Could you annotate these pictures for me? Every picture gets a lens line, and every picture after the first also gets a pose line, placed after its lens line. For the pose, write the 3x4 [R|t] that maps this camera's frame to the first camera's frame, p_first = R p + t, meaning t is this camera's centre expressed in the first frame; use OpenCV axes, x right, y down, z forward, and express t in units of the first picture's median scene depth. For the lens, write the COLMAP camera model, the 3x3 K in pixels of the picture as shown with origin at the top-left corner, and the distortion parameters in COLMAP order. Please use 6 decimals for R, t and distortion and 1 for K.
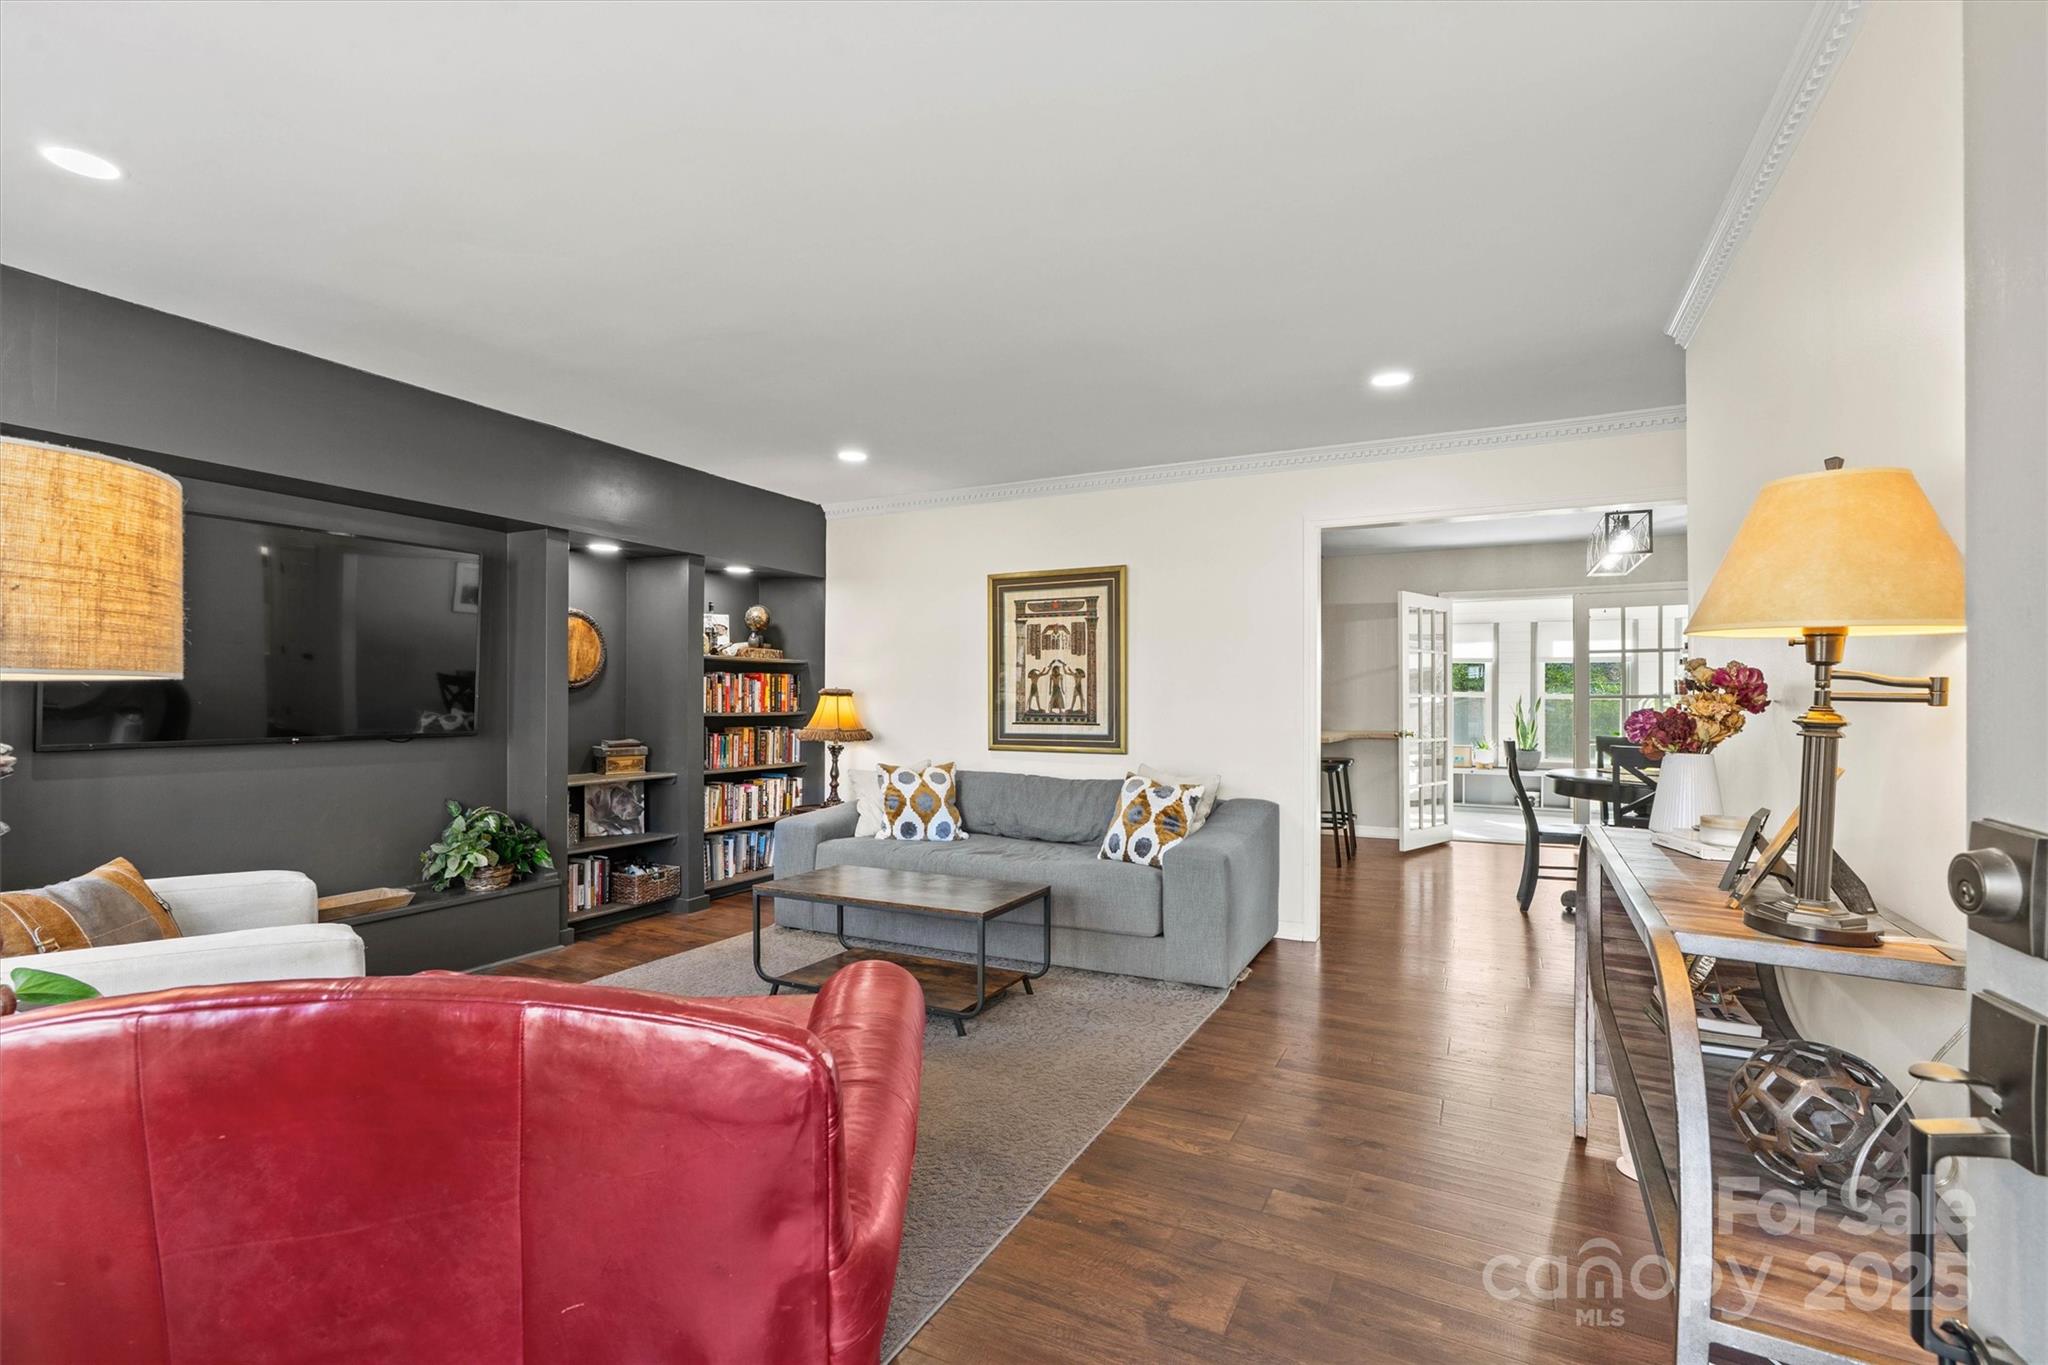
lens RADIAL K [[934.8, 0, 1023.6], [0, 934.8, 690.8], [0, 0, 1]] dist [-0.004320, 0.001761]
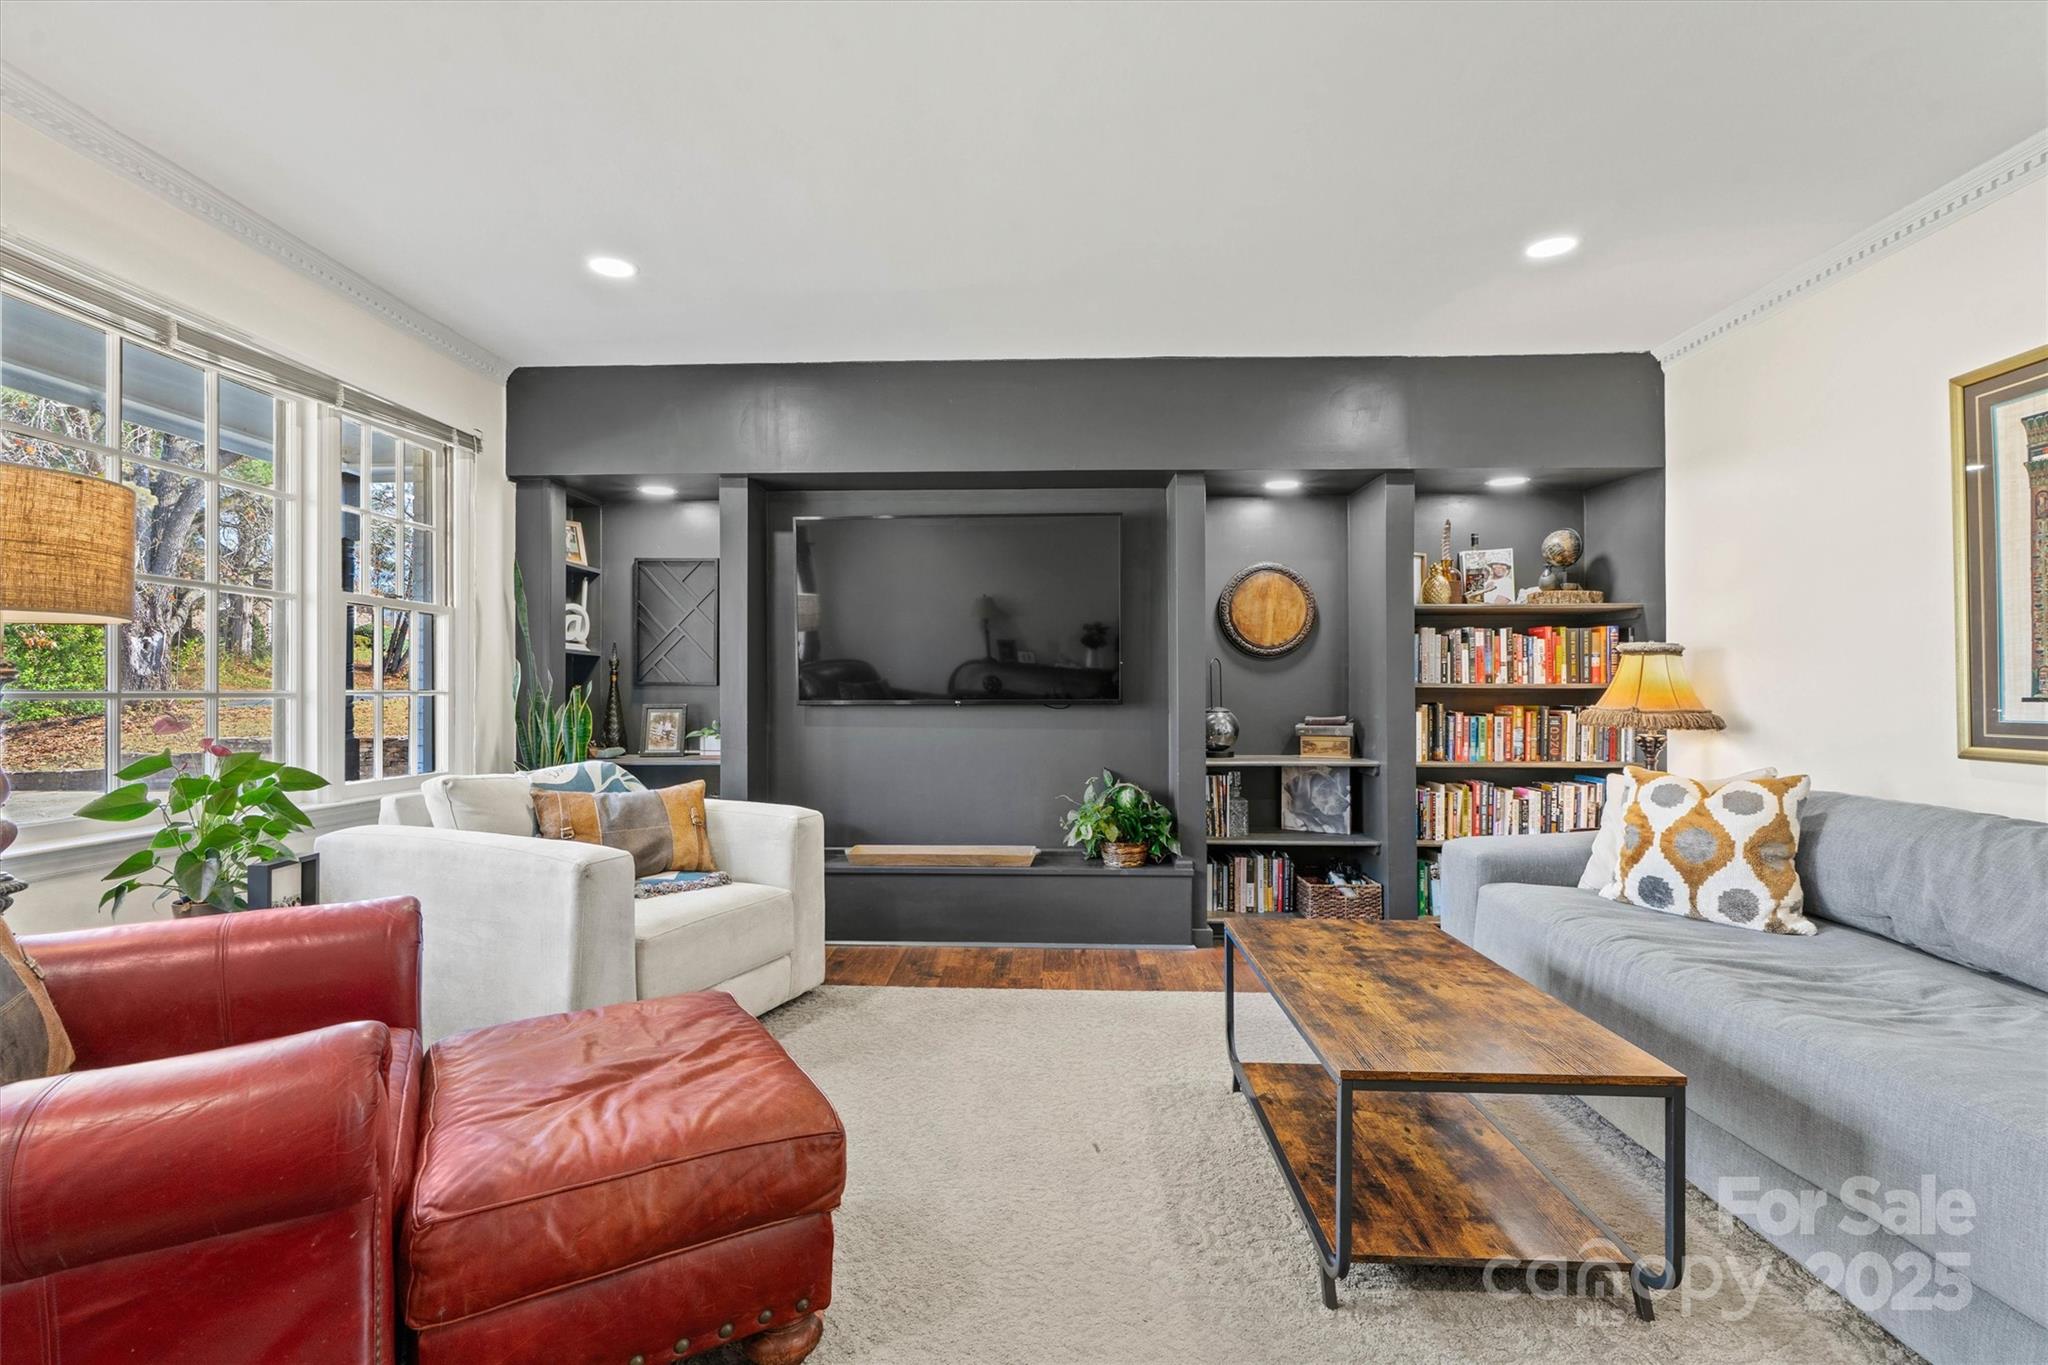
lens RADIAL K [[934.8, 0, 1023.2], [0, 934.8, 688.9], [0, 0, 1]] dist [-0.004320, 0.001761]
pose [[0.419662, -0.006697, -0.907656, 0.198849], [0.007169, 0.999966, -0.004063, 0.029773], [0.907652, -0.004802, 0.419696, 0.417344]]
